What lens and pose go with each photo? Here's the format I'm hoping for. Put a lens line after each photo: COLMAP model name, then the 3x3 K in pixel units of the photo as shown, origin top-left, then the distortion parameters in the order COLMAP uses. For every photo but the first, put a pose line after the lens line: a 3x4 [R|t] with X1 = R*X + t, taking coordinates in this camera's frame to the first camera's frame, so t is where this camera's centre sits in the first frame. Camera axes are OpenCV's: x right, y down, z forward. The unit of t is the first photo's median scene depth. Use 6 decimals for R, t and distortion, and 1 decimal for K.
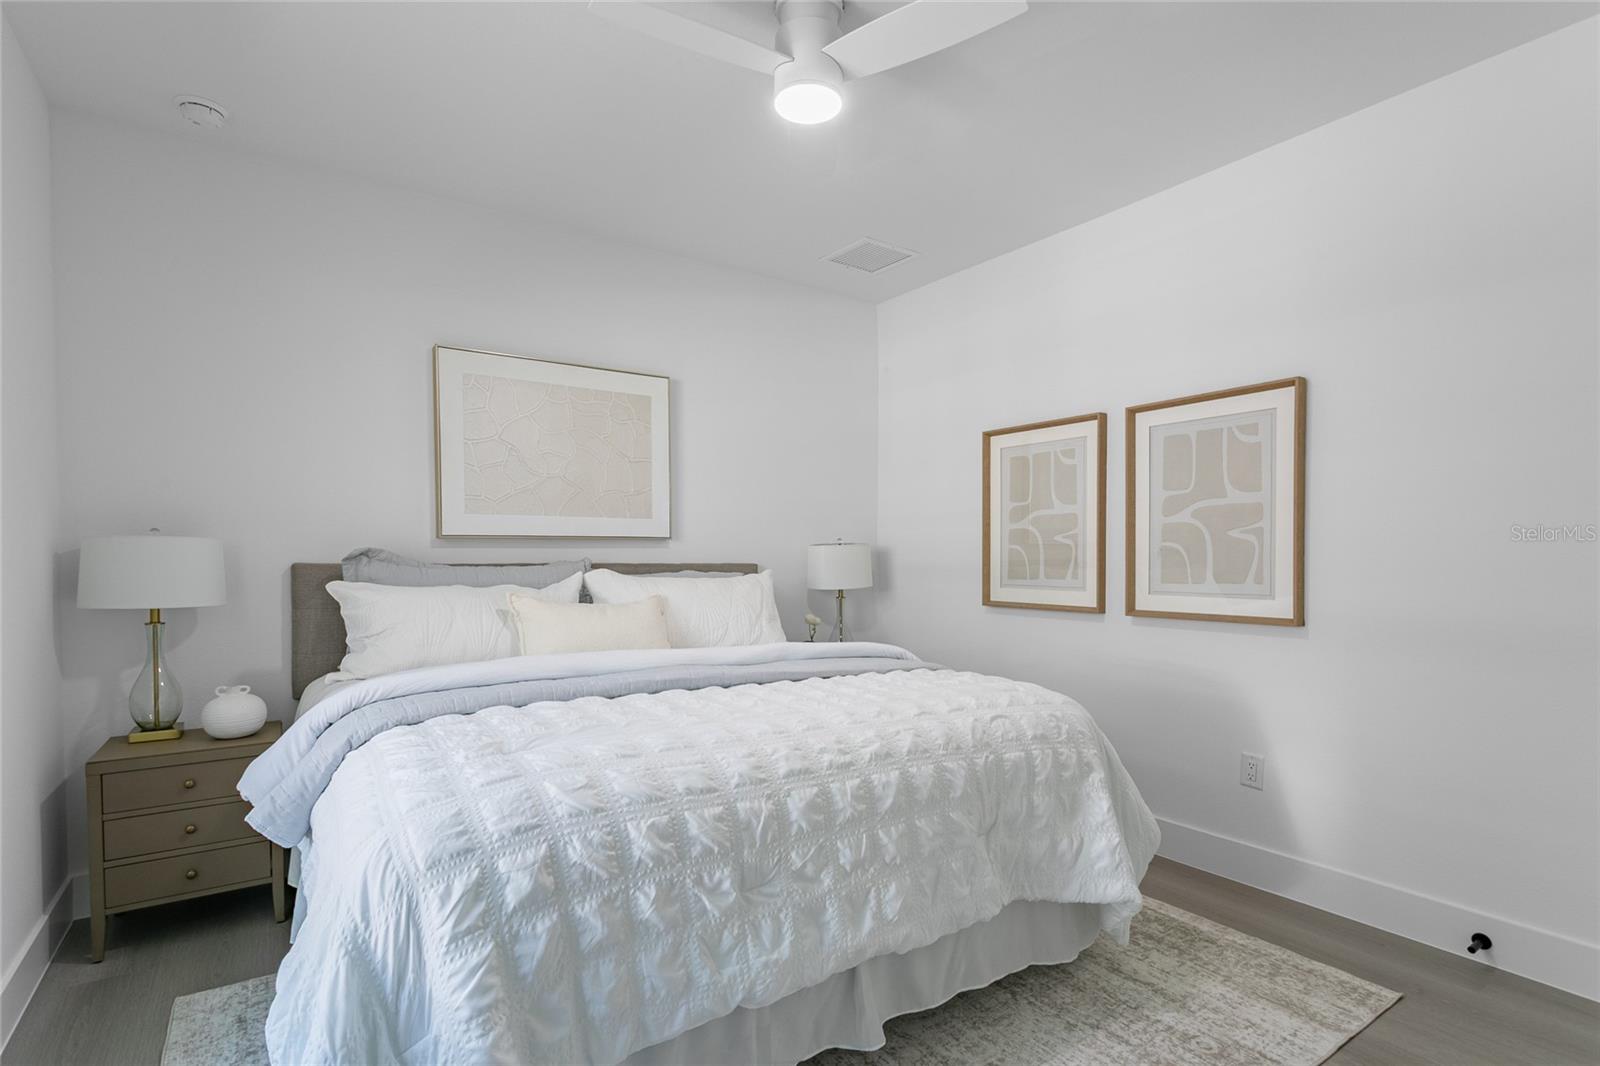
lens RADIAL K [[796.4, 0, 830.7], [0, 796.4, 565.4], [0, 0, 1]] dist [0.001872, 0.000487]
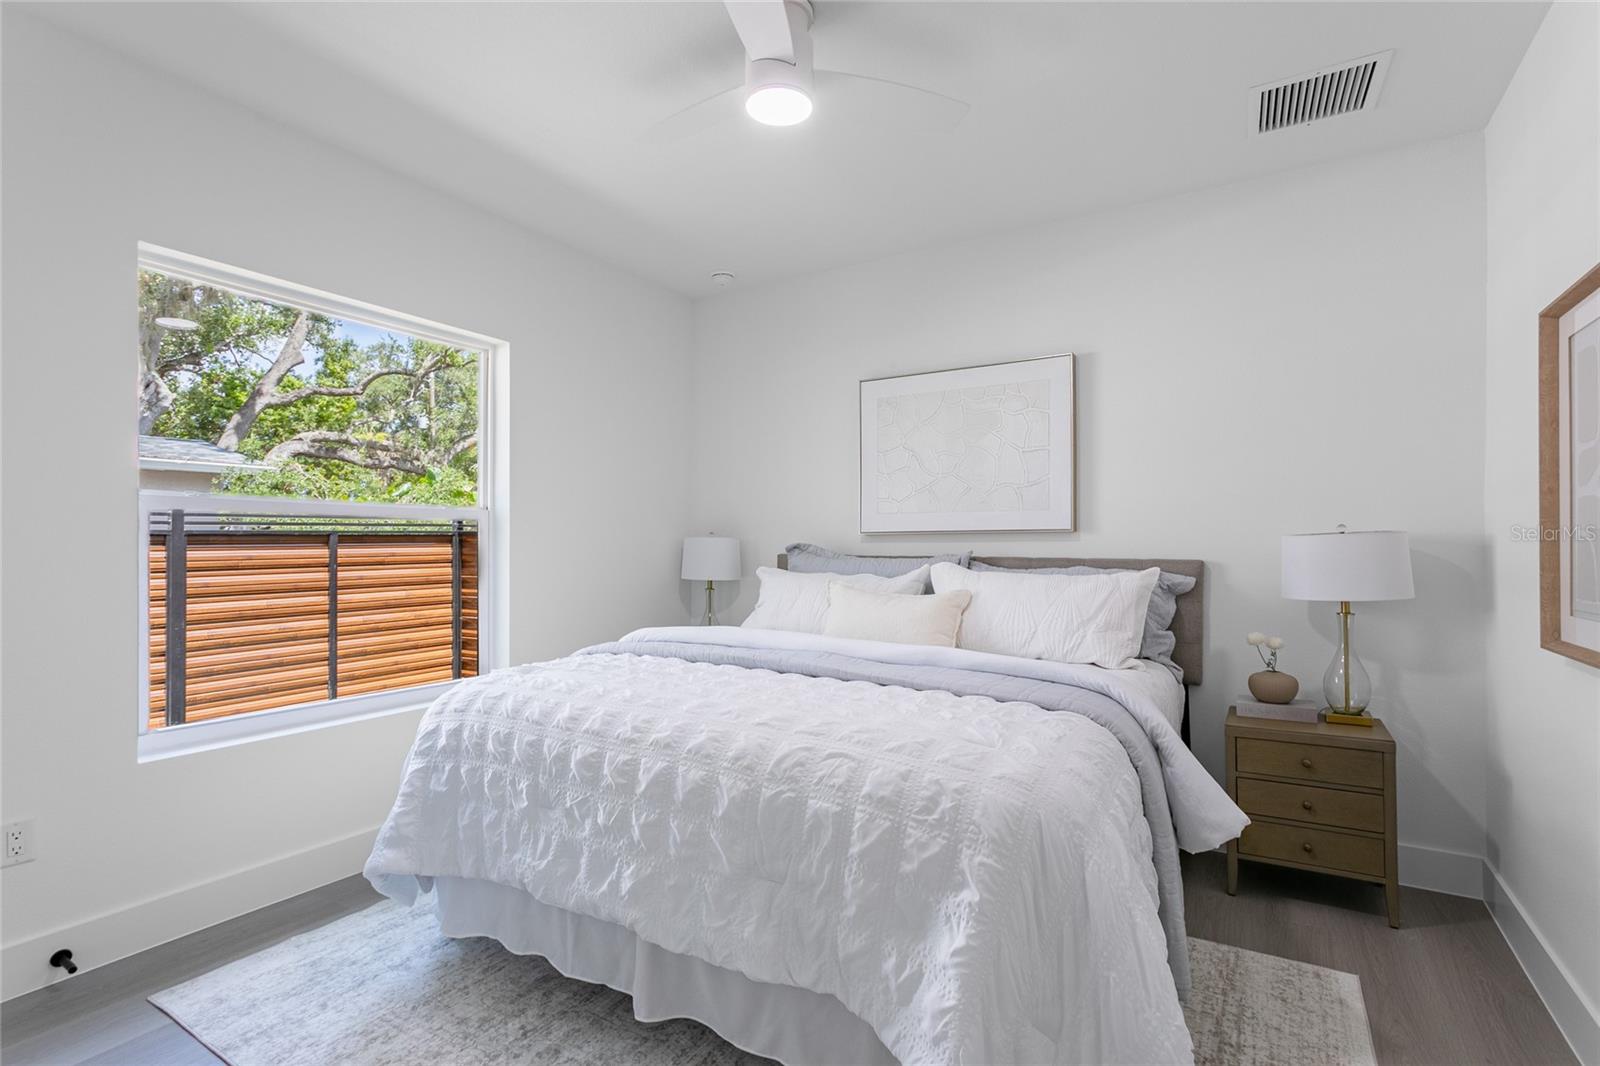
lens RADIAL K [[770.2, 0, 748.8], [0, 770.2, 532.2], [0, 0, 1]] dist [-0.000279, 0.000750]
pose [[0.359691, -0.018664, -0.932885, 0.910905], [-0.013982, 0.999580, -0.025389, -0.009081], [0.932967, 0.022176, 0.359279, 0.652607]]
